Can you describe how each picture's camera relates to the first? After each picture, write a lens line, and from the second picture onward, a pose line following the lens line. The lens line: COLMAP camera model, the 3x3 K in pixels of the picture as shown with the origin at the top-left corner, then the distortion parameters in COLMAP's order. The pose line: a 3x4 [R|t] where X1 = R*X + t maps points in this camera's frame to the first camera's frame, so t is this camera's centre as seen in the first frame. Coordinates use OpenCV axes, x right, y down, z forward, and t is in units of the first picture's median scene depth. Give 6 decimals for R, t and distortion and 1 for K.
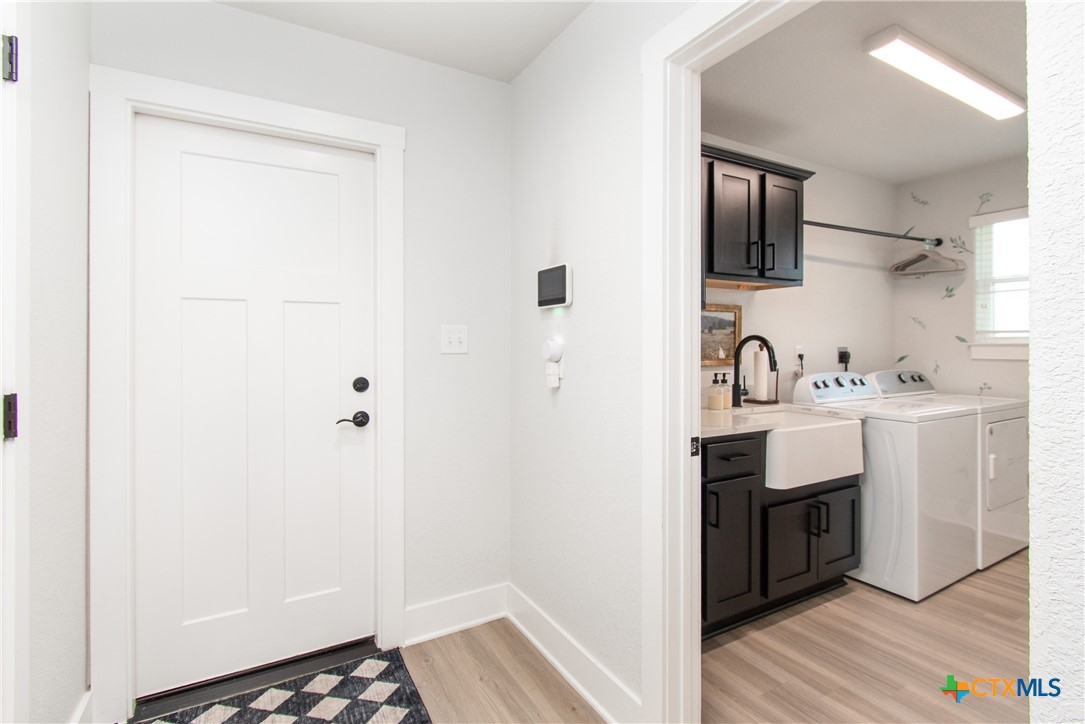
lens RADIAL K [[513.2, 0, 551.1], [0, 513.2, 345.7], [0, 0, 1]] dist [0.004507, -0.002352]
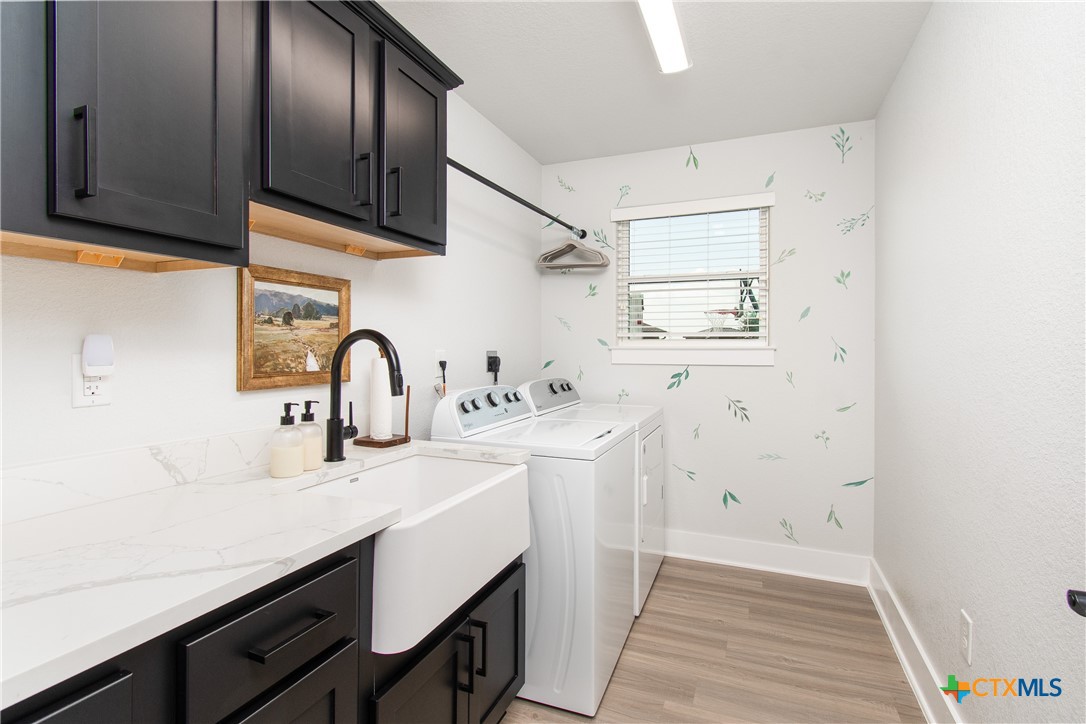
lens RADIAL K [[513.7, 0, 546.5], [0, 513.7, 355.1], [0, 0, 1]] dist [0.004507, -0.002352]
pose [[0.795163, -0.004216, 0.606381, 0.197792], [-0.004520, 0.999907, 0.012879, -0.001445], [-0.606379, -0.012981, 0.795070, 0.405798]]
